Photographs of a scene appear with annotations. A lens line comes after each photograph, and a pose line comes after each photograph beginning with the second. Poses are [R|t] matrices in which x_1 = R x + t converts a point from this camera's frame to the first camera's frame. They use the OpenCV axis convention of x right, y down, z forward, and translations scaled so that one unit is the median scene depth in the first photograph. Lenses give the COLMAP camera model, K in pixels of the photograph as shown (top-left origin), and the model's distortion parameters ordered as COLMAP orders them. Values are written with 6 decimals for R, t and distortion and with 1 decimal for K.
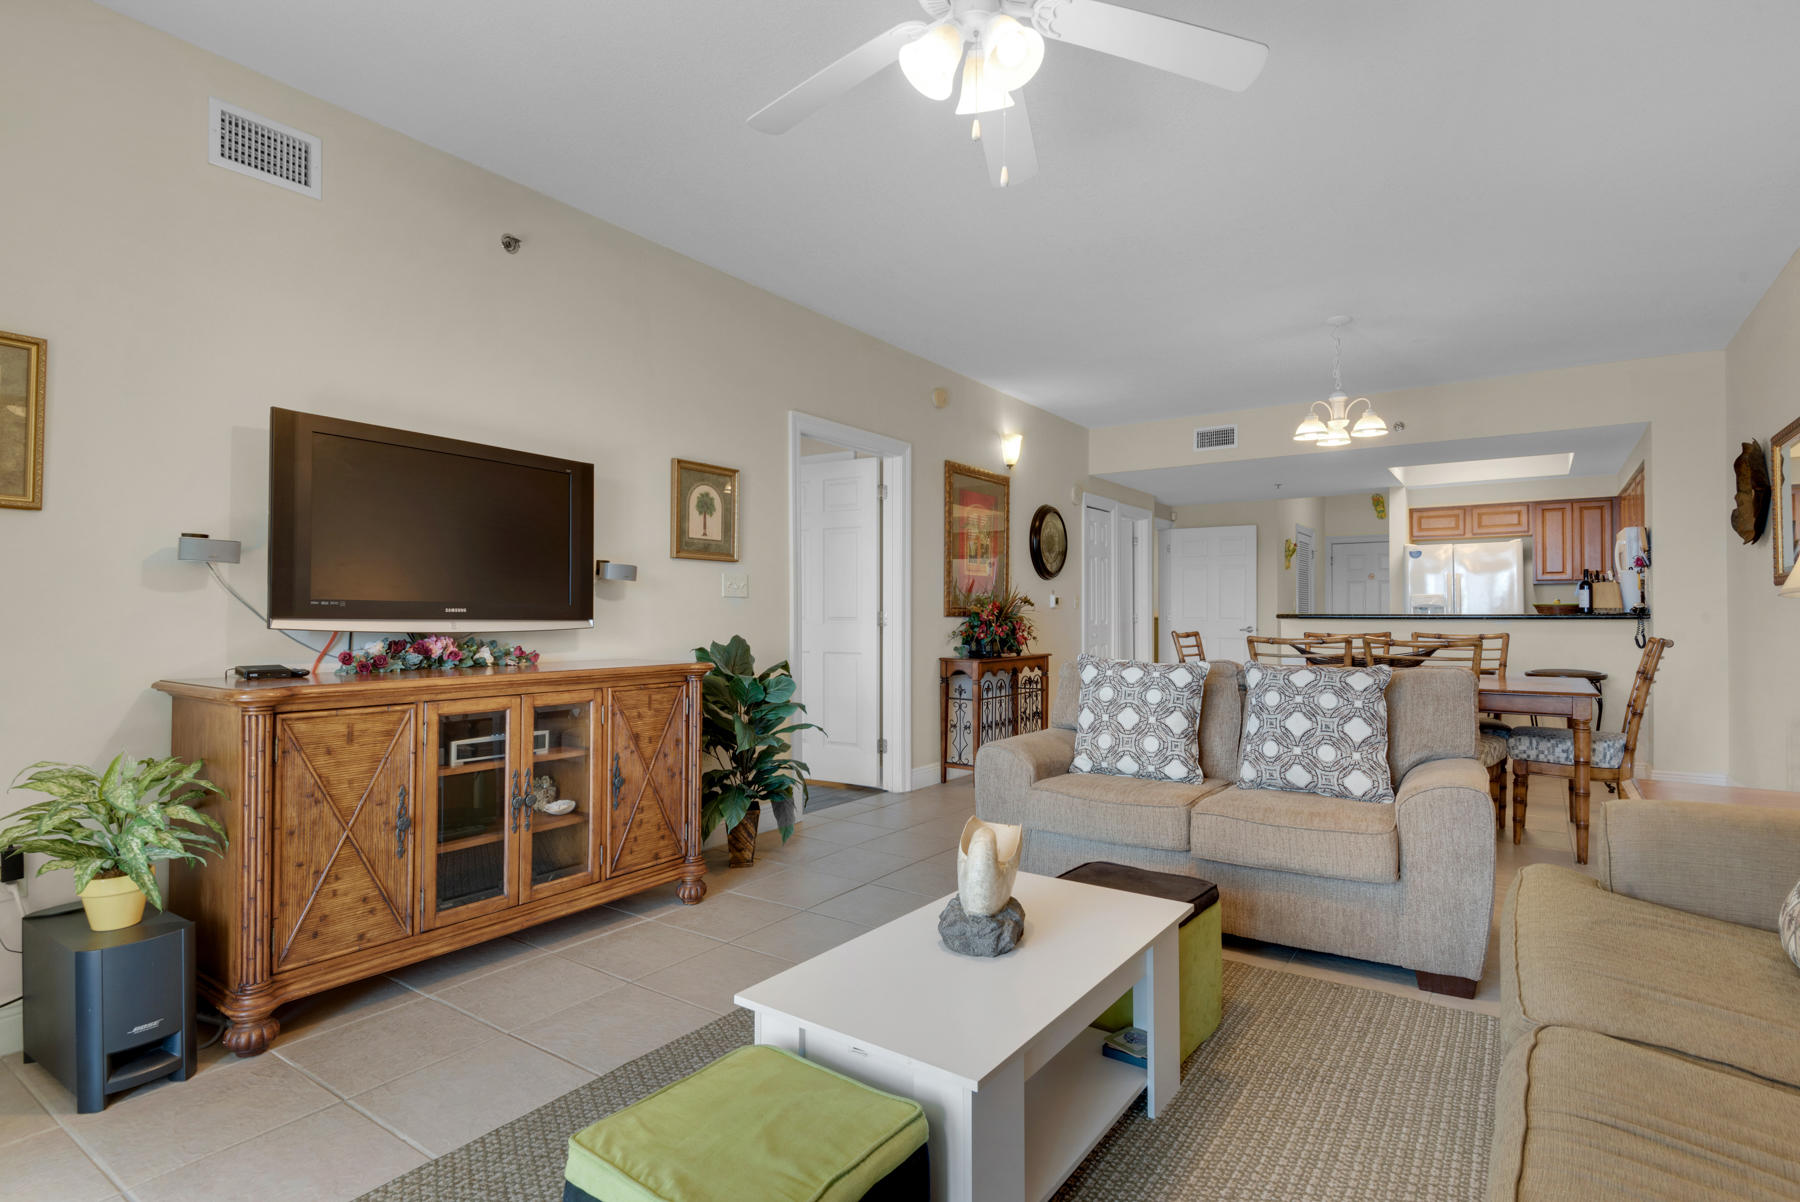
lens RADIAL K [[903.8, 0, 899.7], [0, 903.8, 606.8], [0, 0, 1]] dist [0.022347, -0.001549]
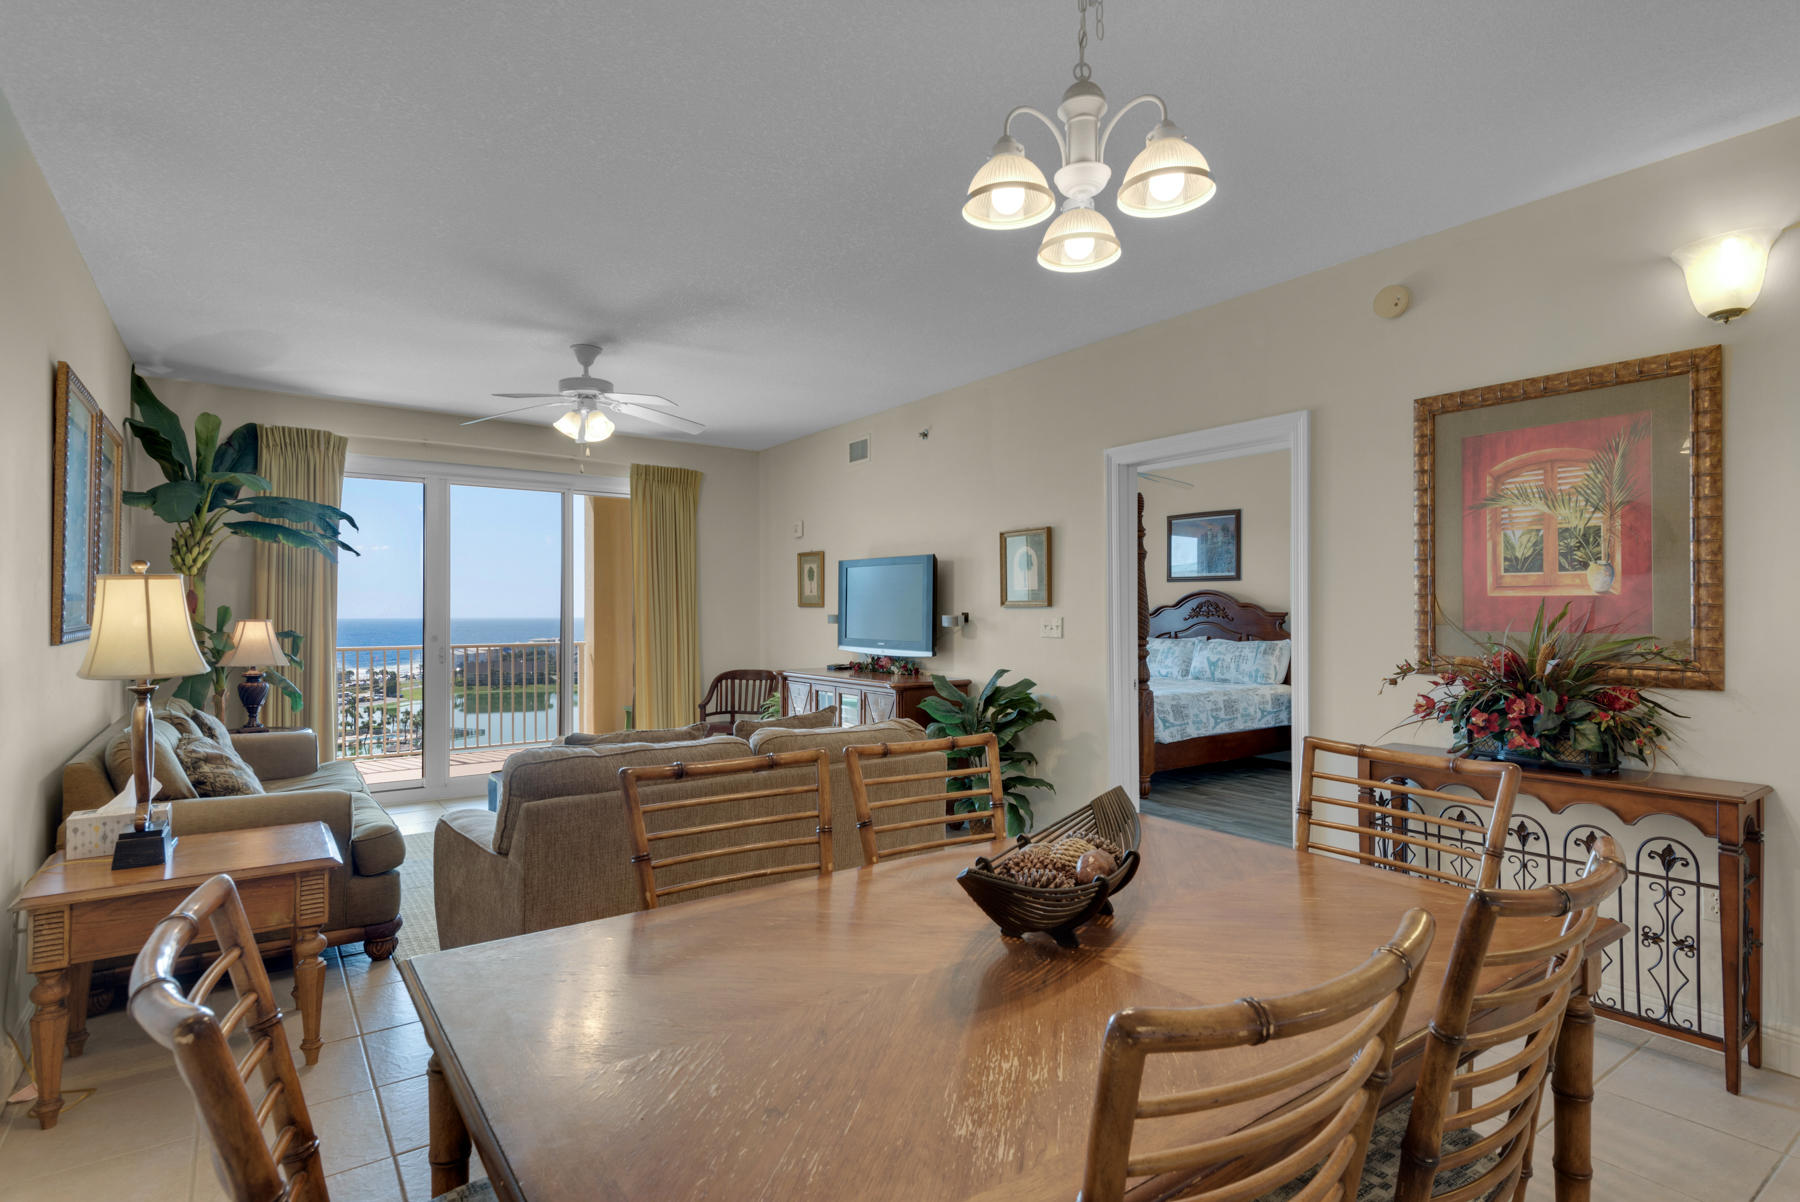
lens RADIAL K [[903.8, 0, 899.7], [0, 903.8, 606.8], [0, 0, 1]] dist [0.022347, -0.001549]
pose [[-0.337905, -0.008424, -0.941143, 1.193754], [0.008379, 0.999893, -0.011958, -0.047135], [0.941143, -0.011927, -0.337798, 1.503405]]
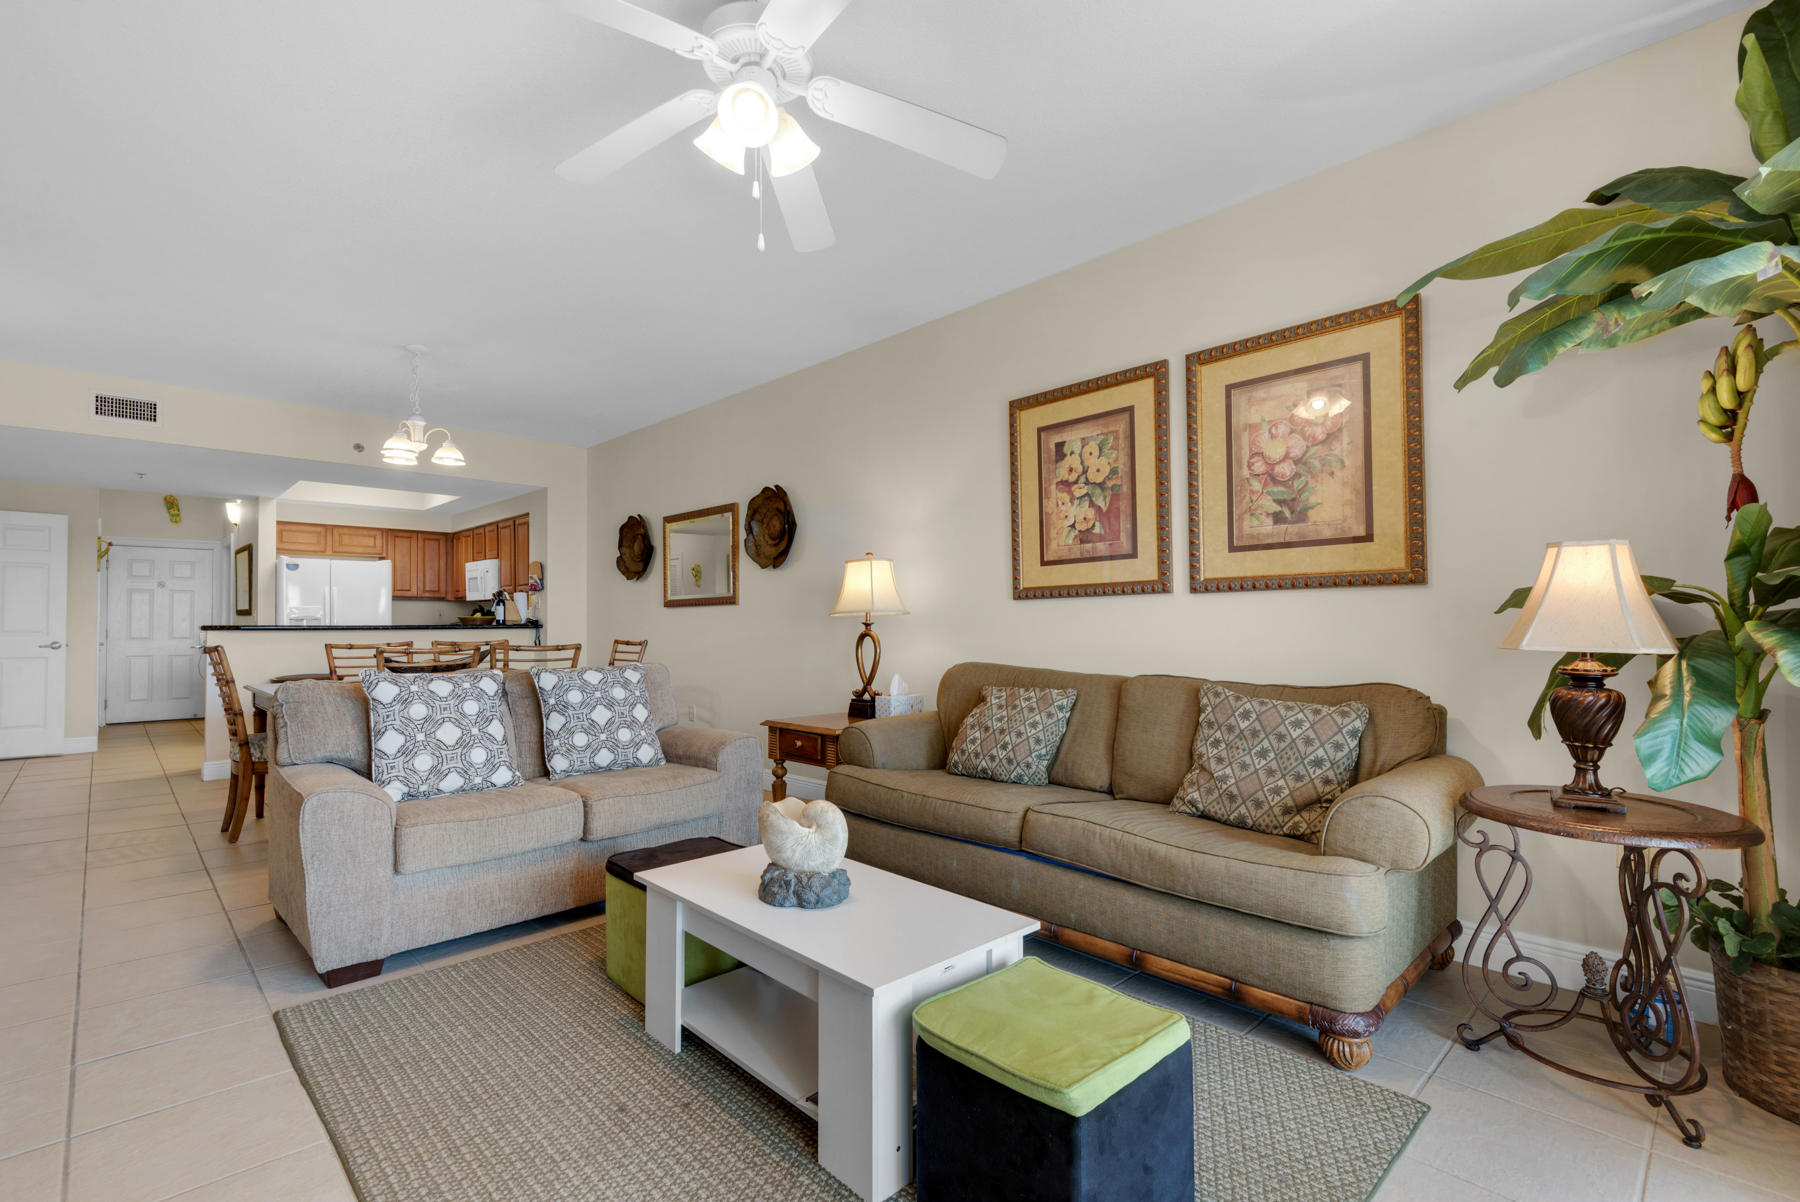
lens RADIAL K [[822.0, 0, 899.9], [0, 822.0, 615.2], [0, 0, 1]] dist [0.037517, -0.017940]
pose [[0.196394, 0.008973, 0.980484, -0.516543], [-0.003993, 0.999957, -0.008352, 0.003885], [-0.980517, -0.002275, 0.196422, 0.364832]]
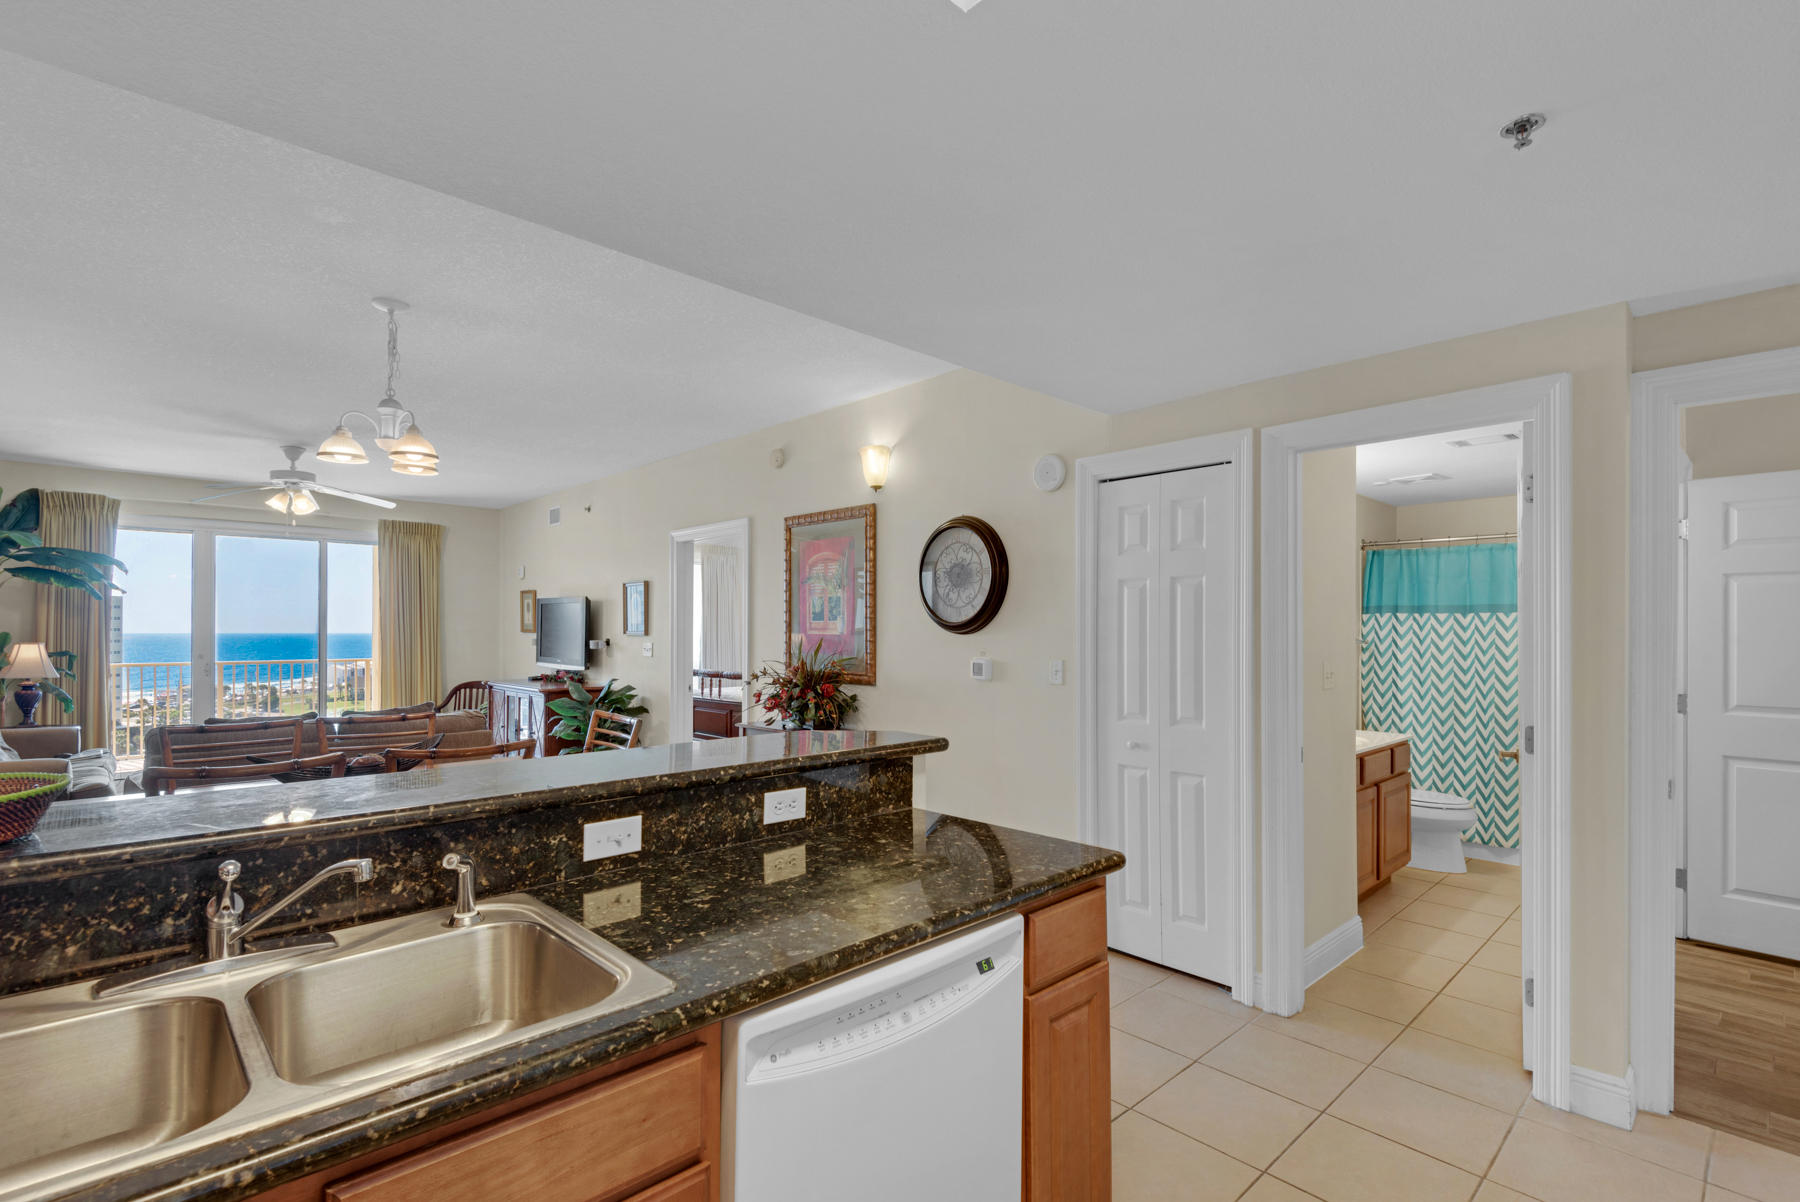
lens RADIAL K [[834.0, 0, 906.0], [0, 834.0, 628.8], [0, 0, 1]] dist [0.001298, 0.000222]
pose [[-0.202011, -0.005010, -0.979371, 1.520742], [0.004600, 0.999971, -0.006064, -0.063196], [0.979373, -0.005730, -0.201982, 2.211032]]
